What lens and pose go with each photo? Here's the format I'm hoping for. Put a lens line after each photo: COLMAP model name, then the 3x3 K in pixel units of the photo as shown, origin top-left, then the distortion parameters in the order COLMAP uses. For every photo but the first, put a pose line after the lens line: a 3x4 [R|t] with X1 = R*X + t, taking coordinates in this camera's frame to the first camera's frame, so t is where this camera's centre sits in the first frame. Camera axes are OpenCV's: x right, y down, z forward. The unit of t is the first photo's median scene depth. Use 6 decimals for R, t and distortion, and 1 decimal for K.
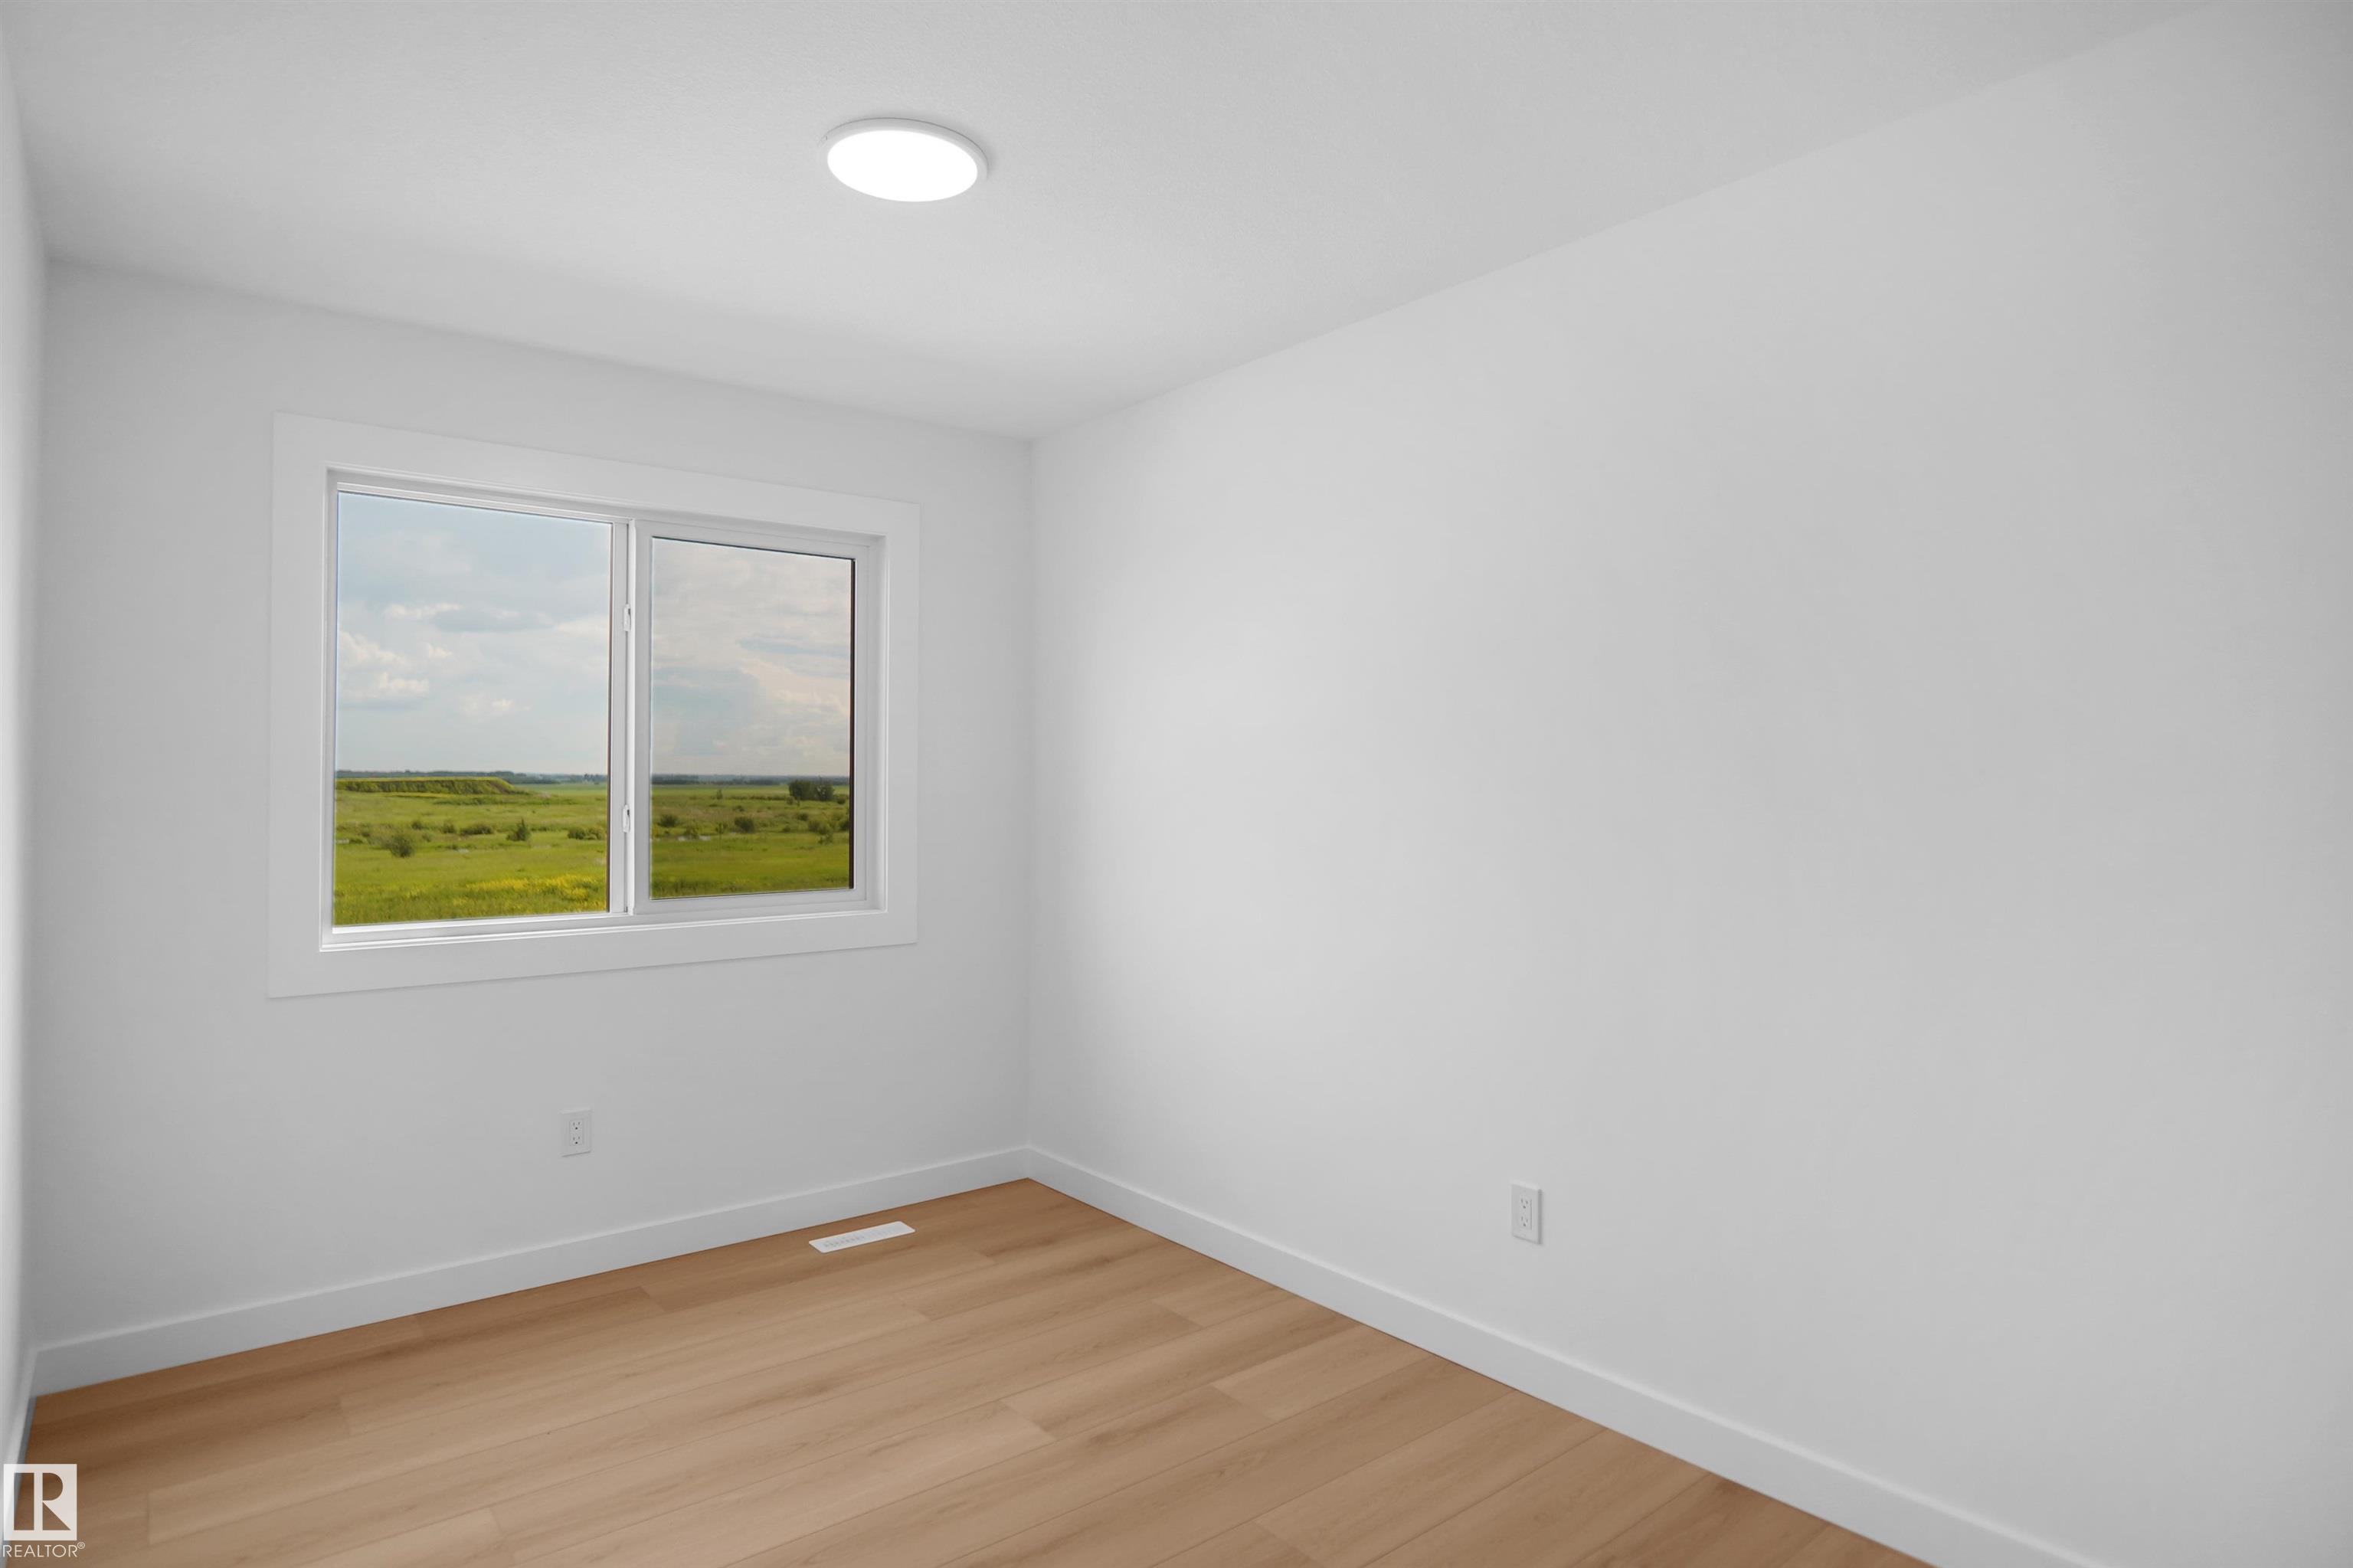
lens RADIAL K [[1237.2, 0, 1176.5], [0, 1237.2, 784.0], [0, 0, 1]] dist [0.001015, 0.000546]
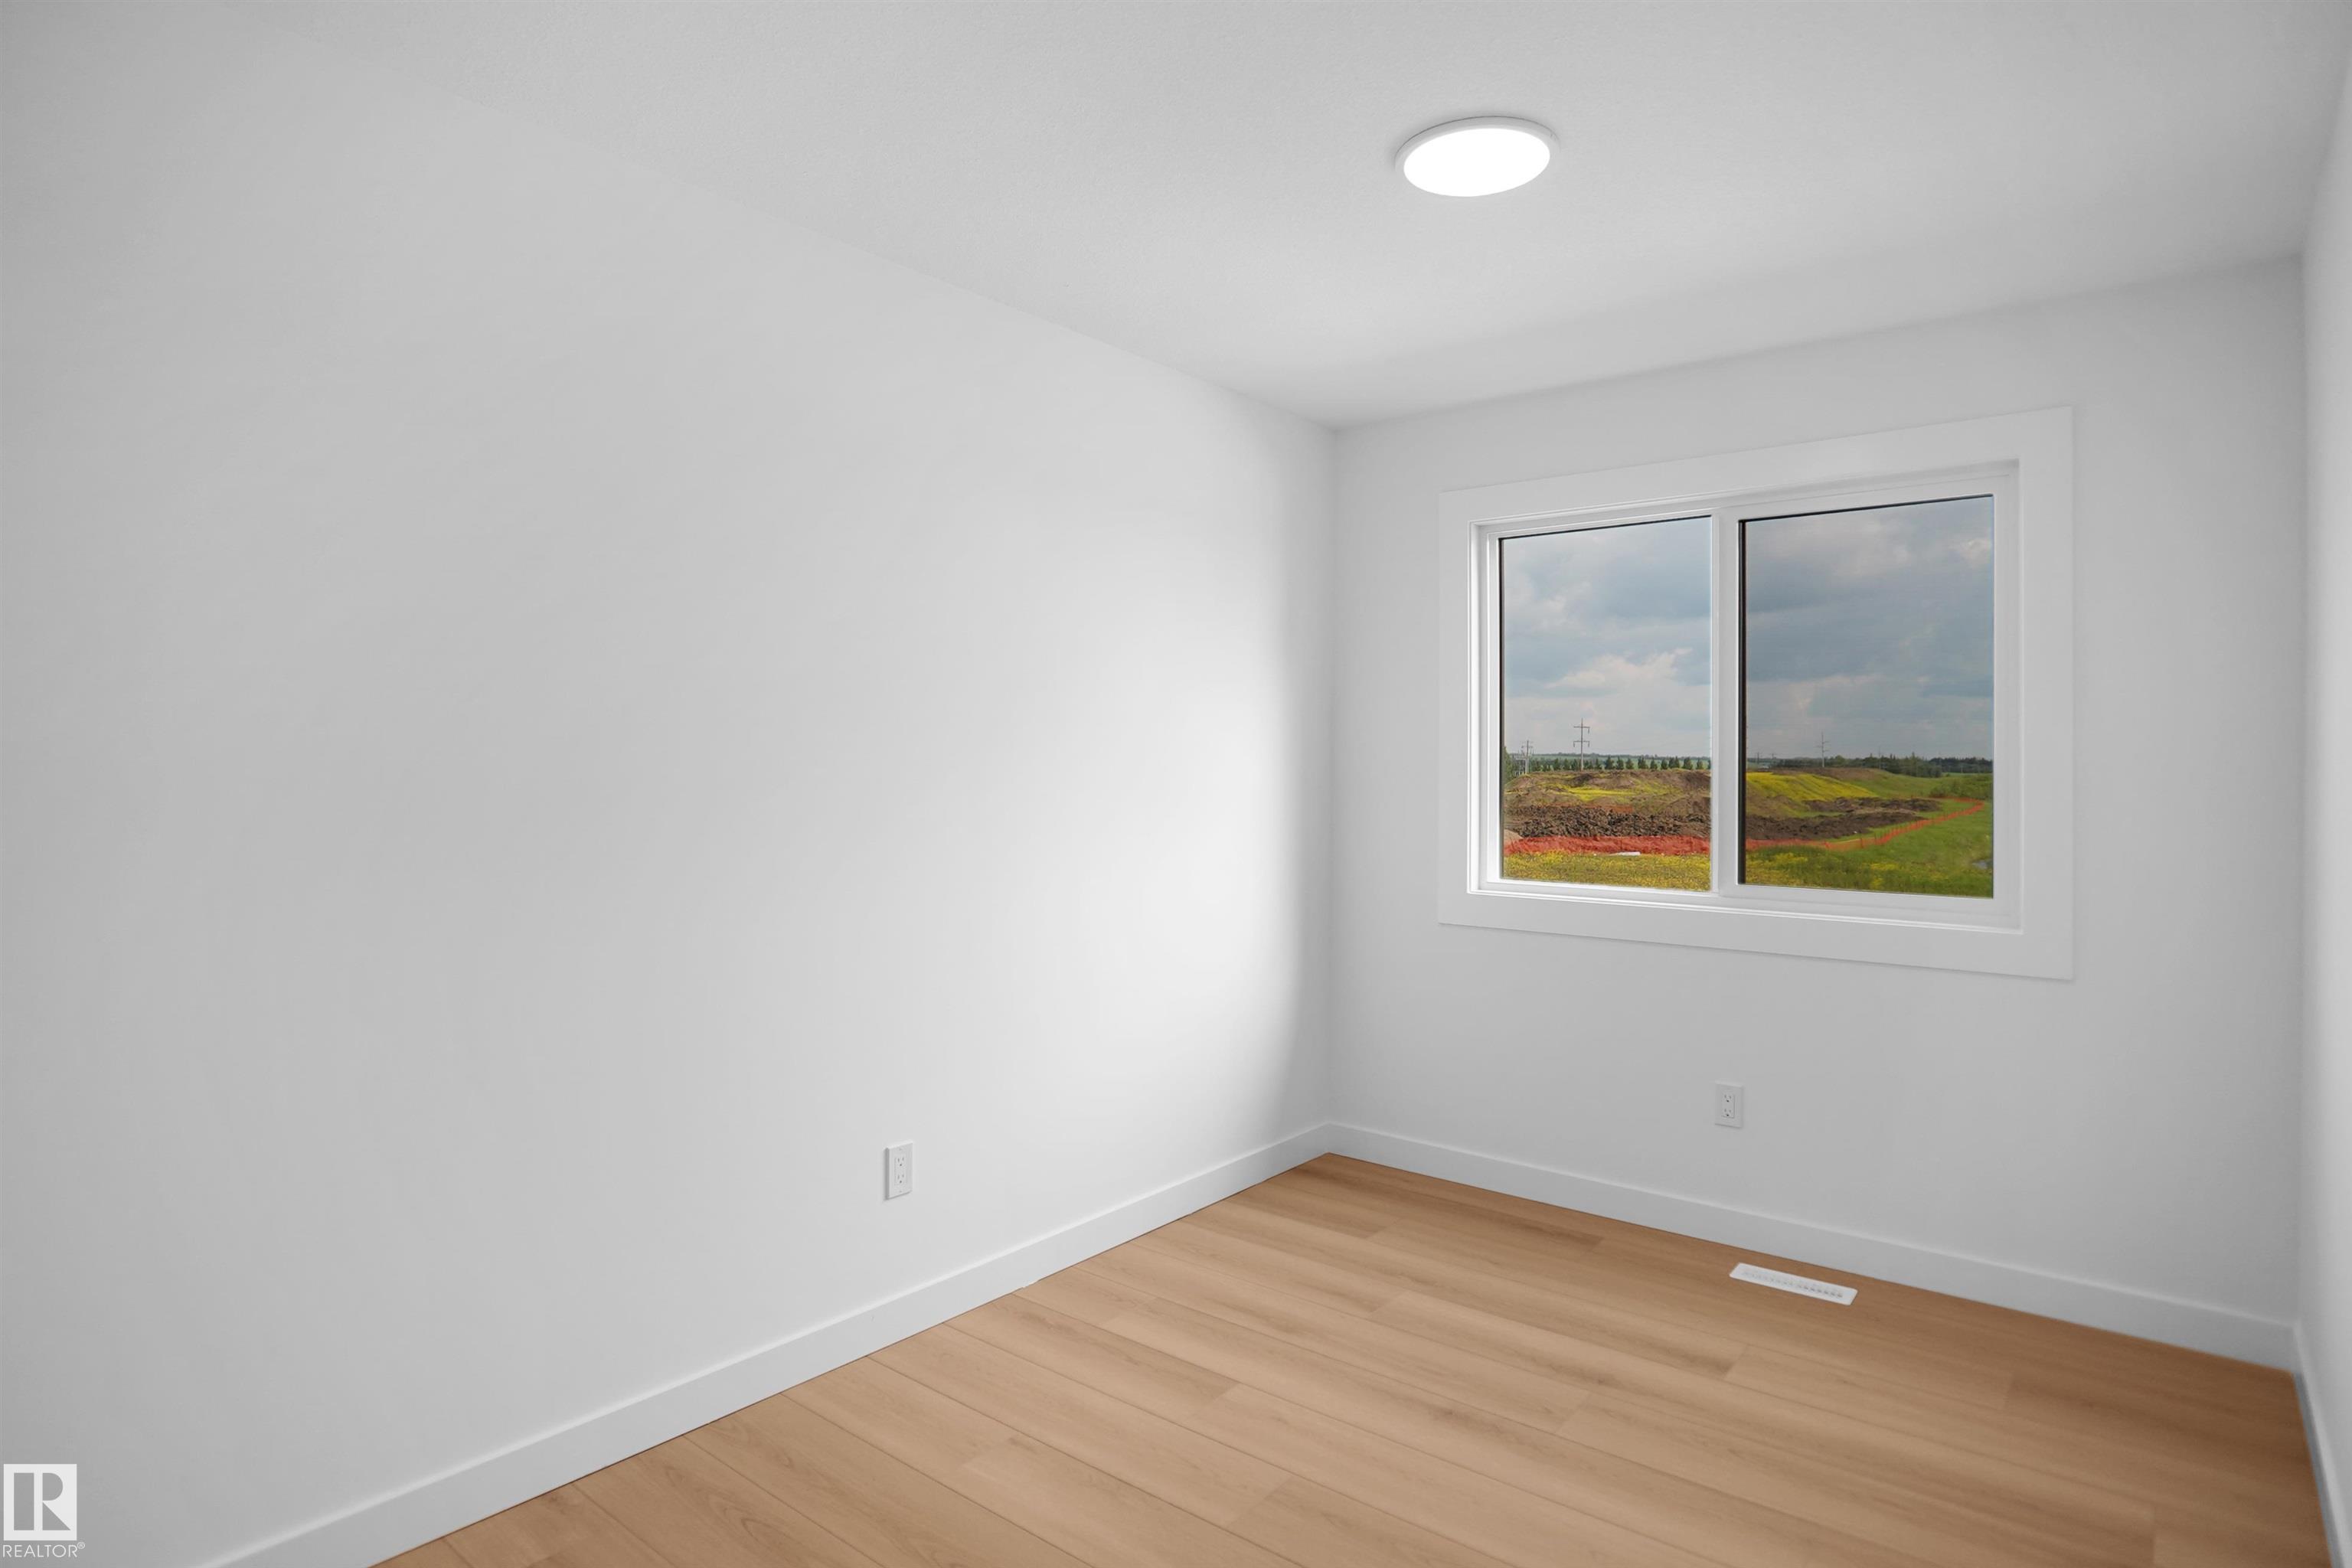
lens RADIAL K [[1274.5, 0, 1153.0], [0, 1274.5, 767.9], [0, 0, 1]] dist [-0.024683, 0.002865]
pose [[0.219242, 0.003871, -0.975663, 0.505122], [0.001566, 0.999989, 0.004319, -0.005299], [0.975669, -0.002475, 0.219234, 0.349233]]
